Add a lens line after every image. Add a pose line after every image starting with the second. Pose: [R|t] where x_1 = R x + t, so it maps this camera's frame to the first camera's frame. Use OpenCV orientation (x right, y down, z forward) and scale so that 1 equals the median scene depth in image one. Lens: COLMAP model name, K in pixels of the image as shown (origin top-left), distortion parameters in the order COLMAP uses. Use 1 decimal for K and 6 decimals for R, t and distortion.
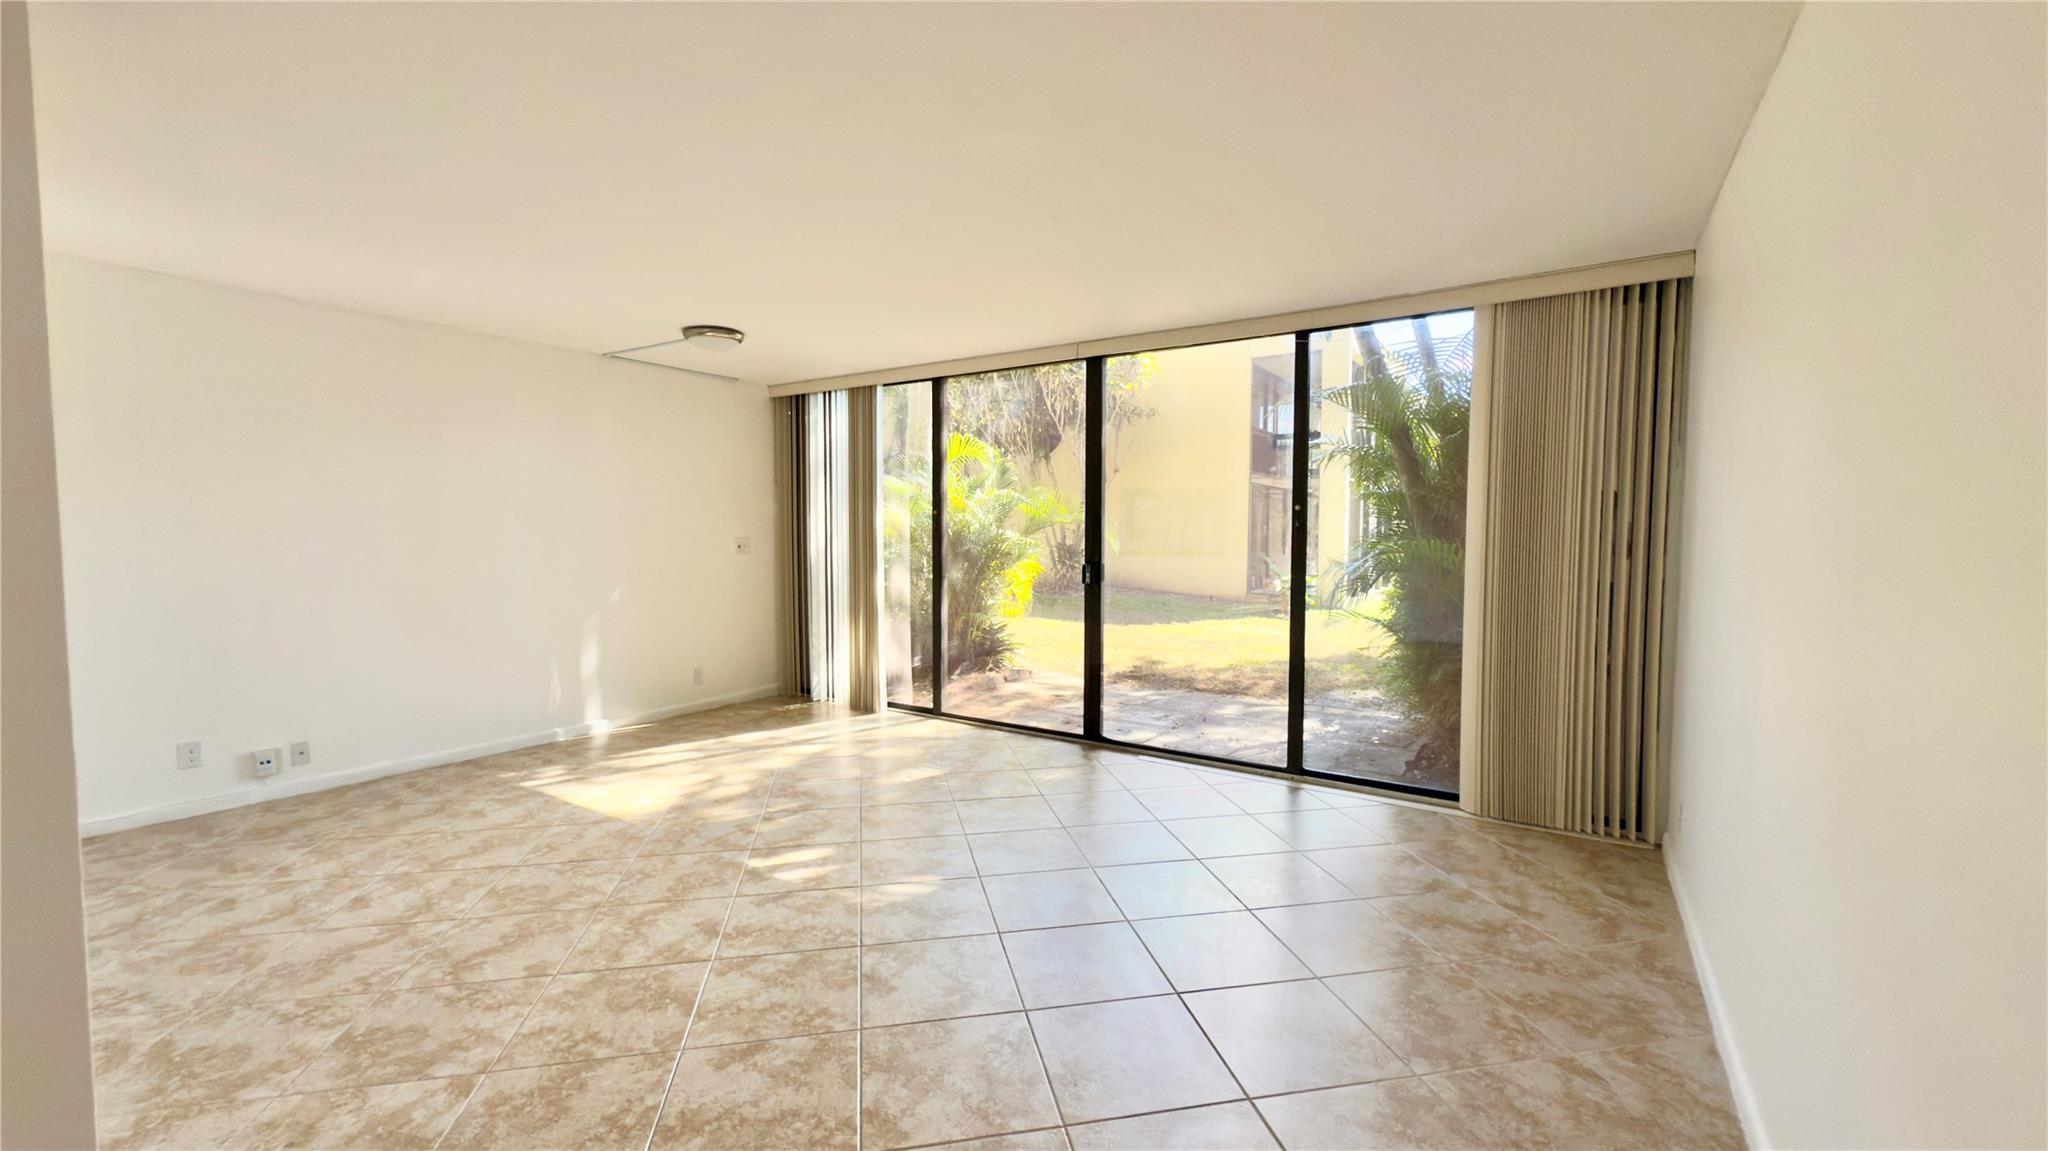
lens RADIAL K [[817.2, 0, 1025.5], [0, 817.2, 574.4], [0, 0, 1]] dist [-0.000229, 0.000121]
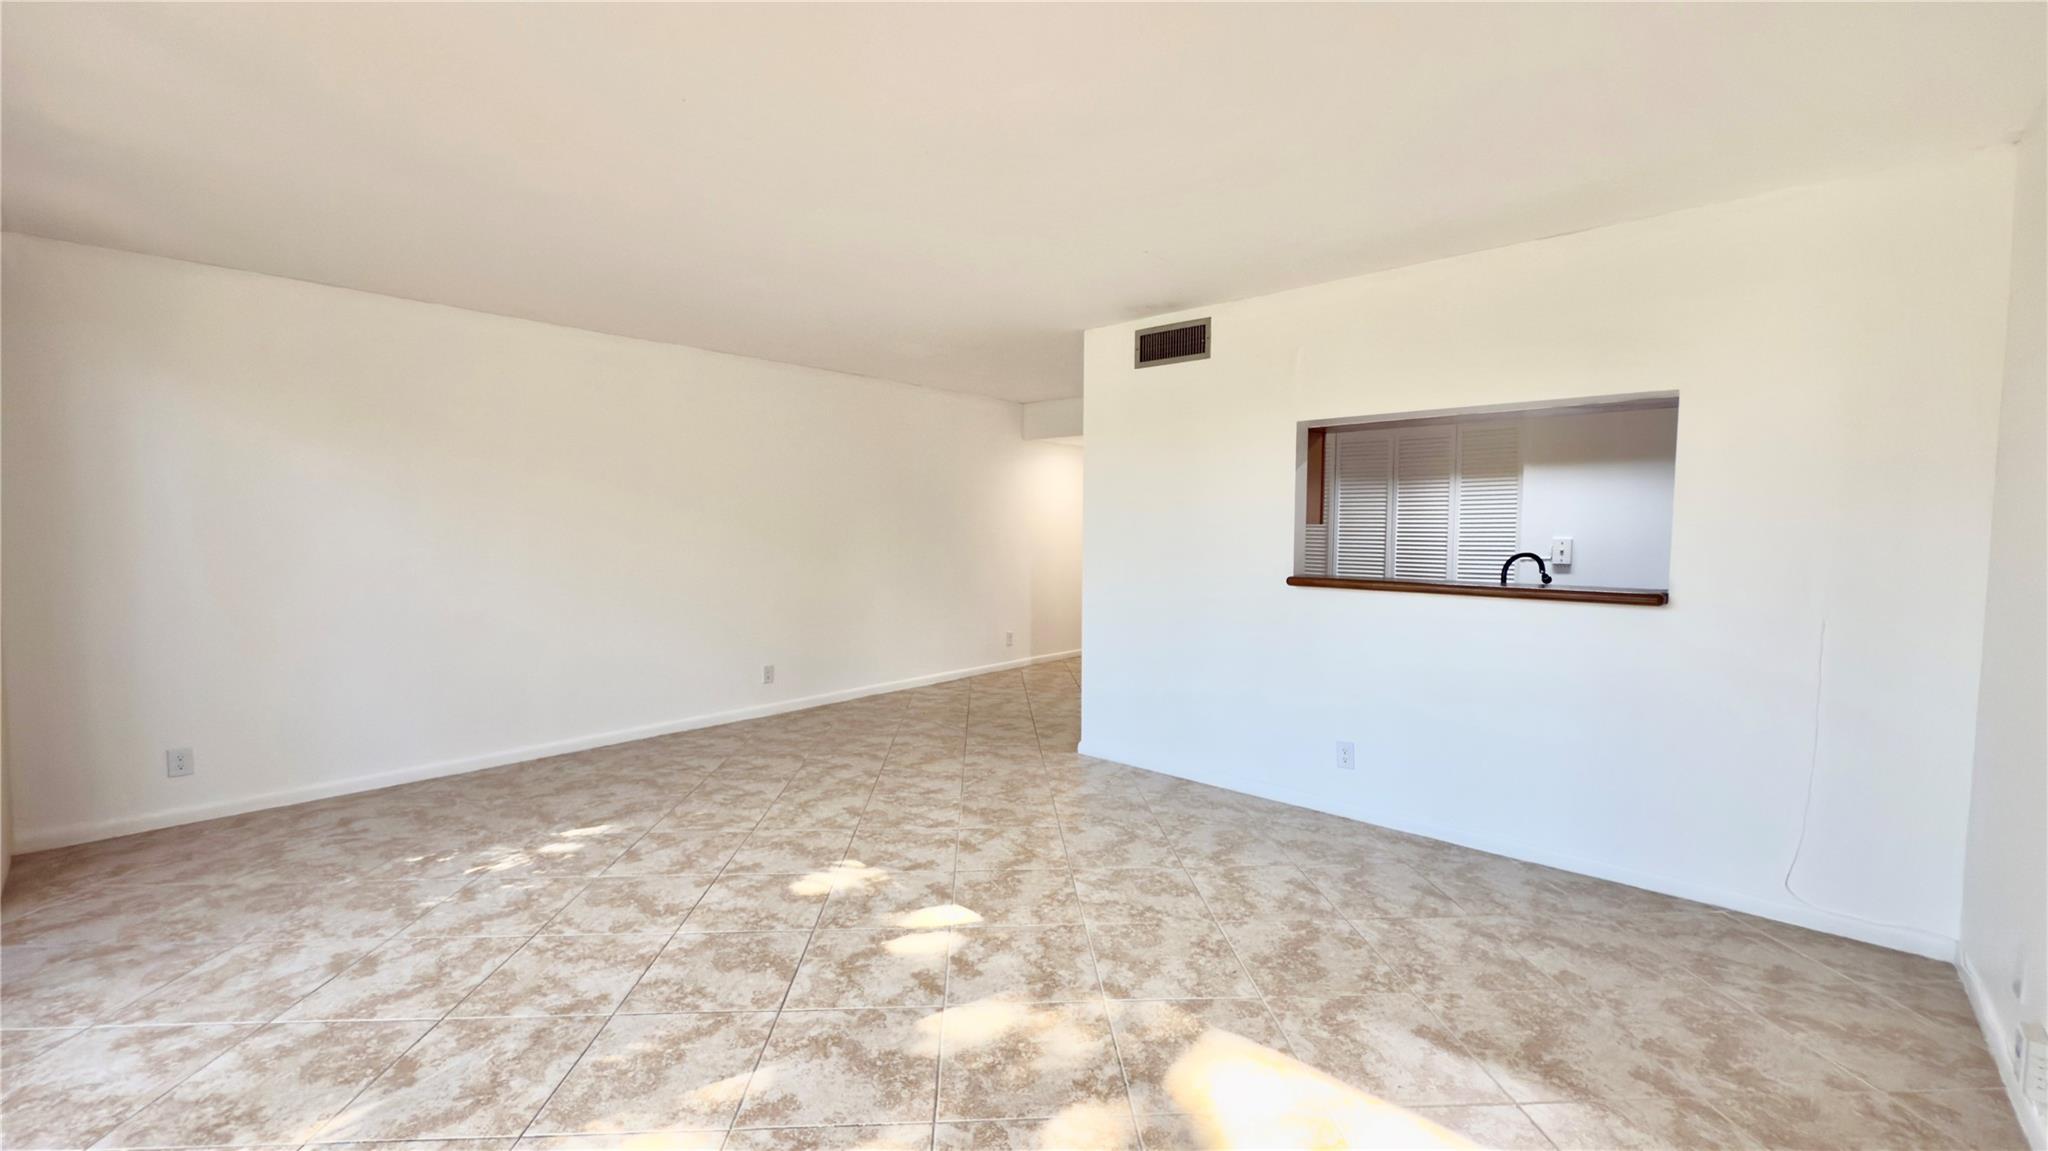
lens RADIAL K [[817.2, 0, 1025.5], [0, 817.2, 574.4], [0, 0, 1]] dist [-0.000229, 0.000121]
pose [[-0.988665, -0.020470, 0.148735, -0.394199], [-0.003729, 0.993704, 0.111975, -0.069338], [-0.150091, 0.110151, -0.982517, 1.310366]]
